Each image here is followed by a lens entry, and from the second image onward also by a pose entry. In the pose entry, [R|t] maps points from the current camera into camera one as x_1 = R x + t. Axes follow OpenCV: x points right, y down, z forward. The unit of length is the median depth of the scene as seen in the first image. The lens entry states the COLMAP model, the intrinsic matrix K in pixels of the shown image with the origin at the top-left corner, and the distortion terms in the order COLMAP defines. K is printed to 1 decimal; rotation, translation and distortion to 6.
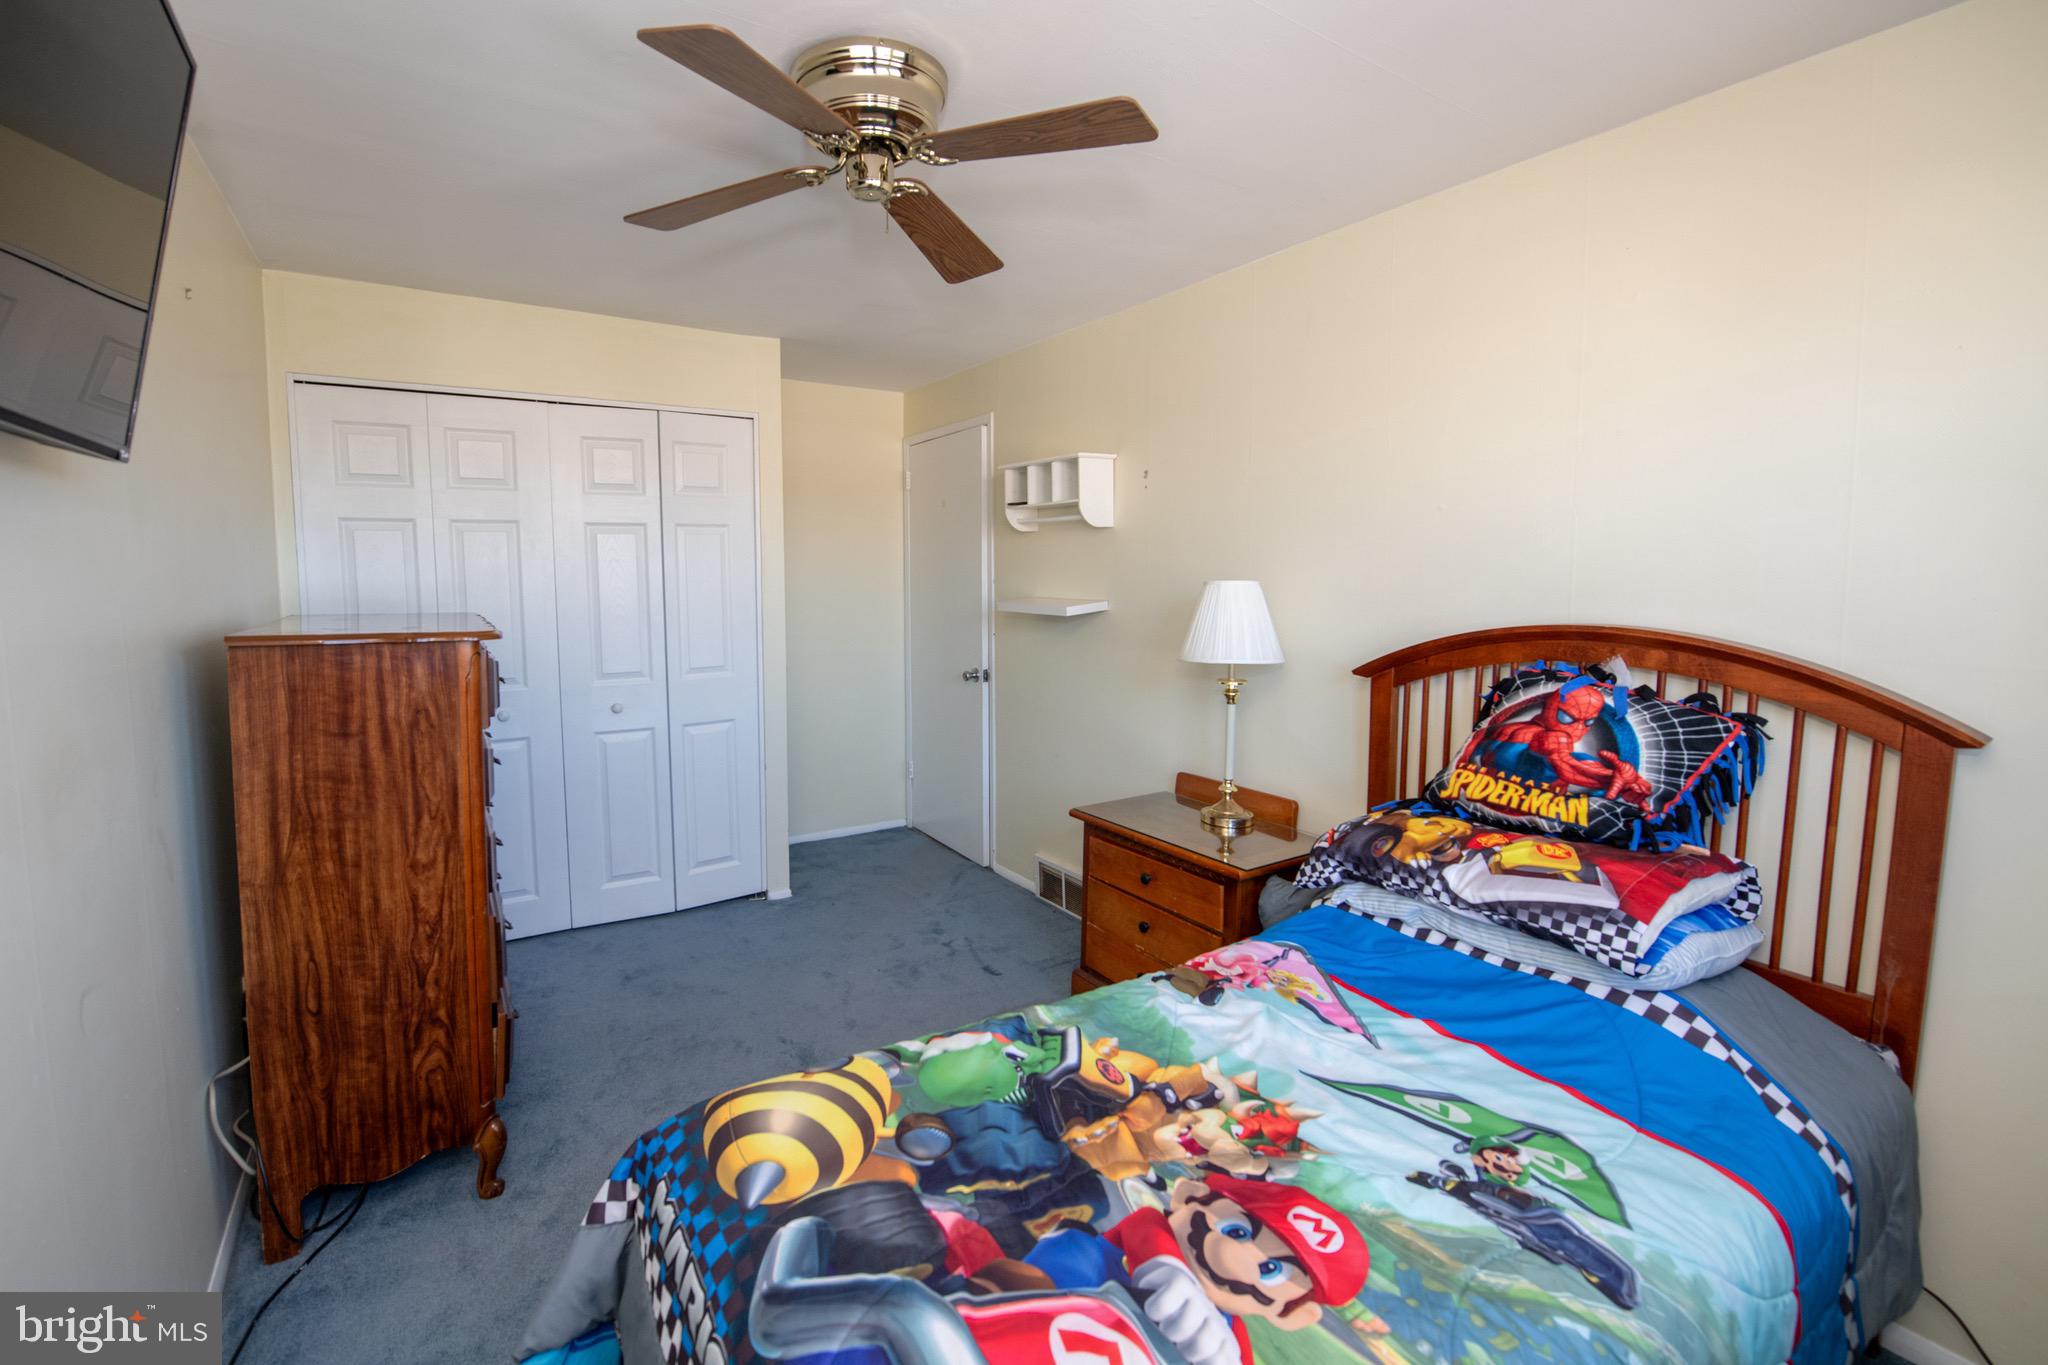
lens RADIAL K [[998.6, 0, 1024.0], [0, 998.6, 682.5], [0, 0, 1]] dist [-0.001392, -0.000445]
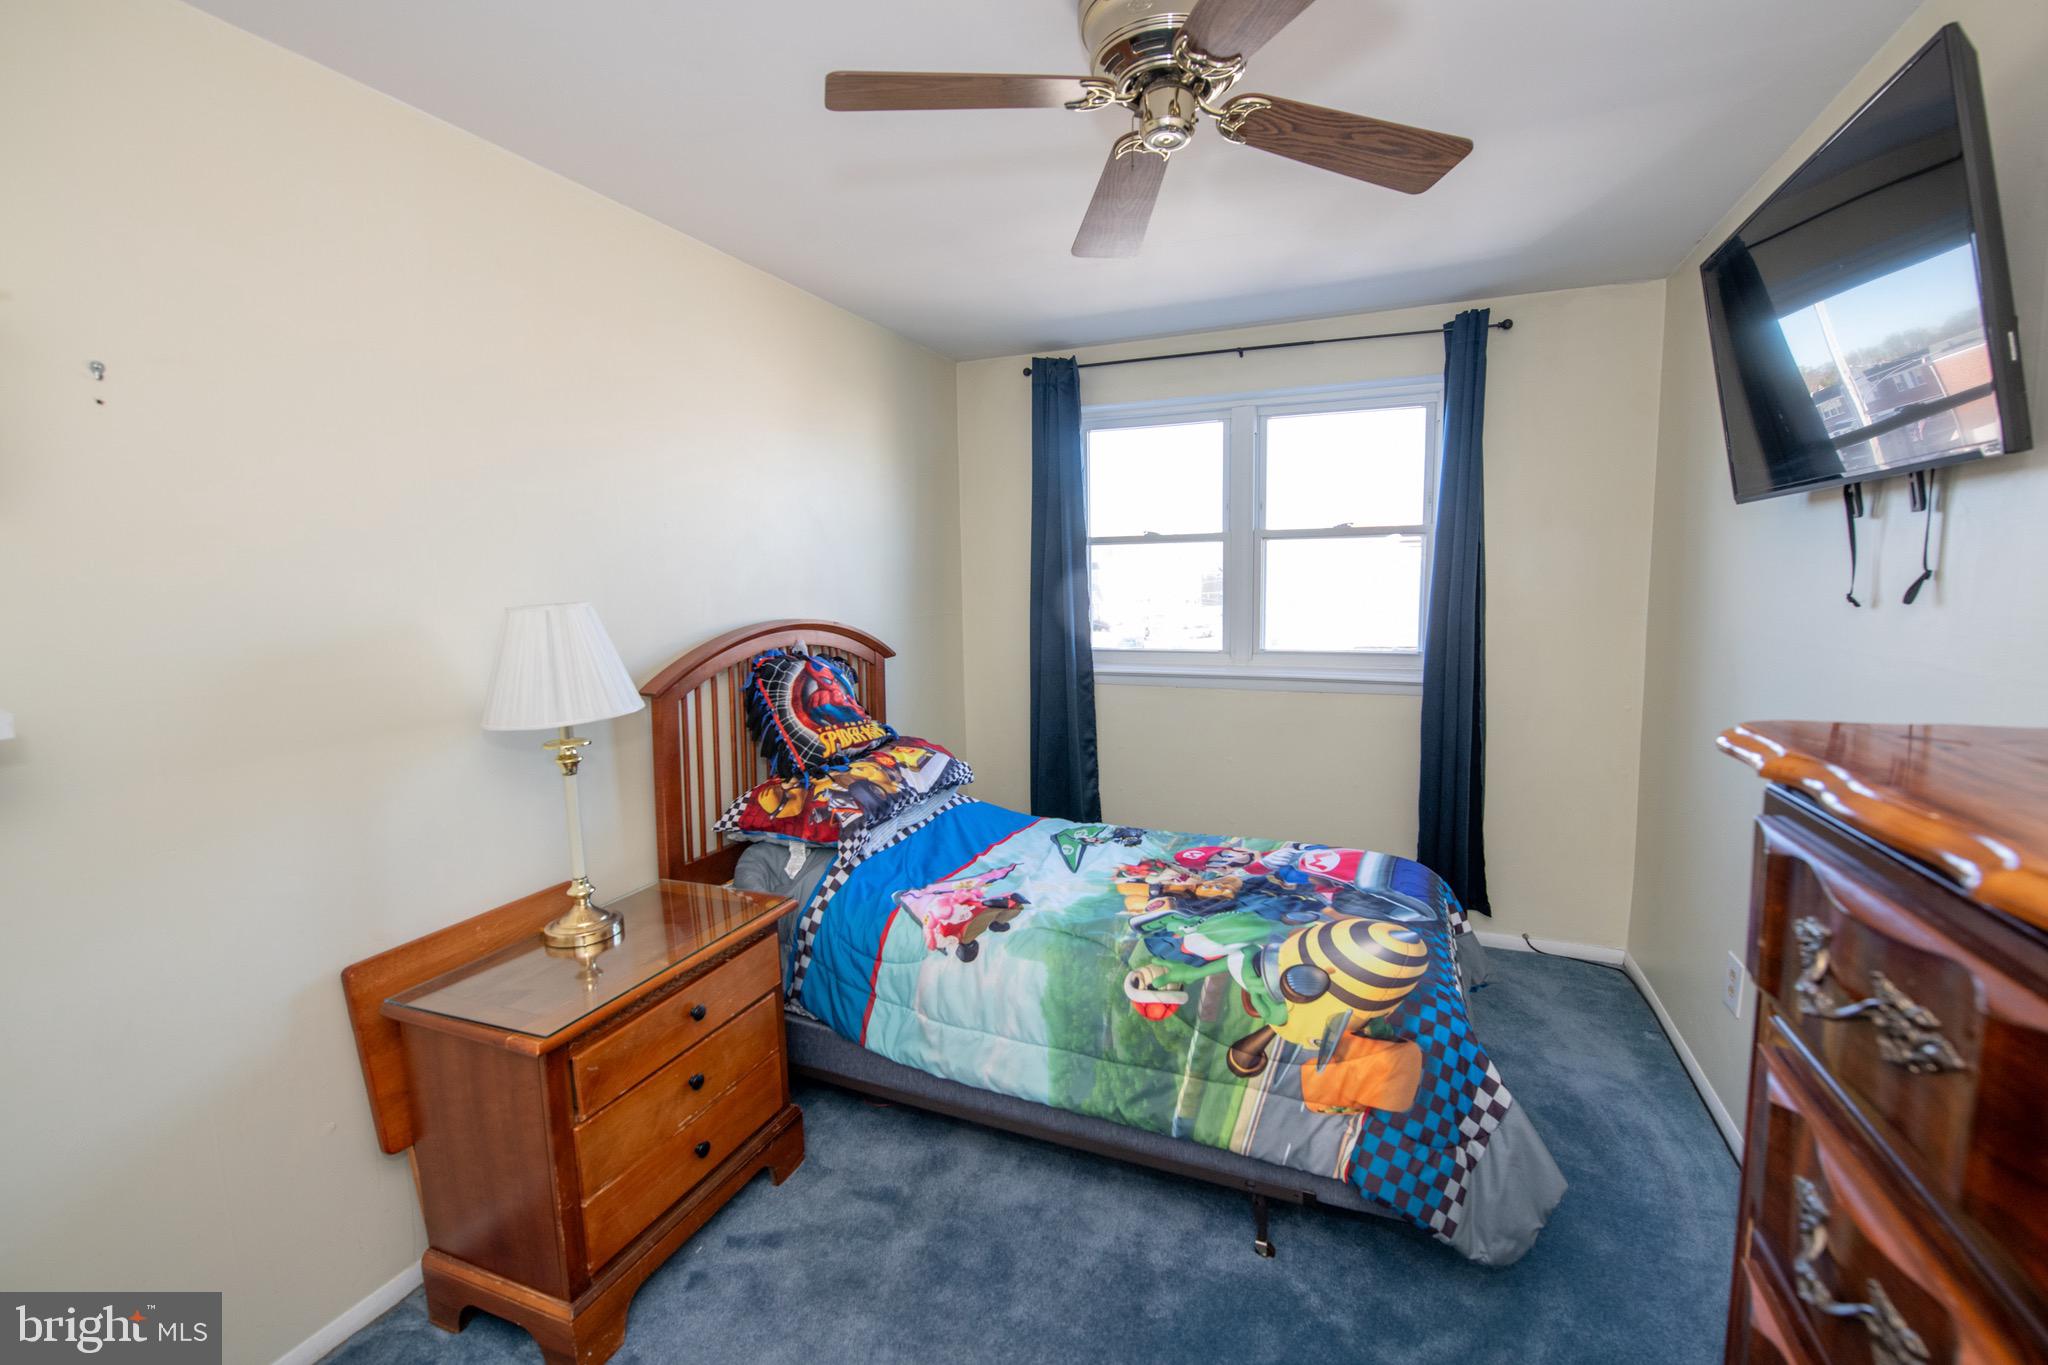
lens RADIAL K [[848.0, 0, 1055.0], [0, 848.0, 682.4], [0, 0, 1]] dist [-0.016720, -0.002348]
pose [[-0.607798, -0.089549, 0.789026, -0.844588], [0.106515, 0.975448, 0.192757, -0.217910], [-0.786915, 0.201201, -0.583337, 1.881137]]
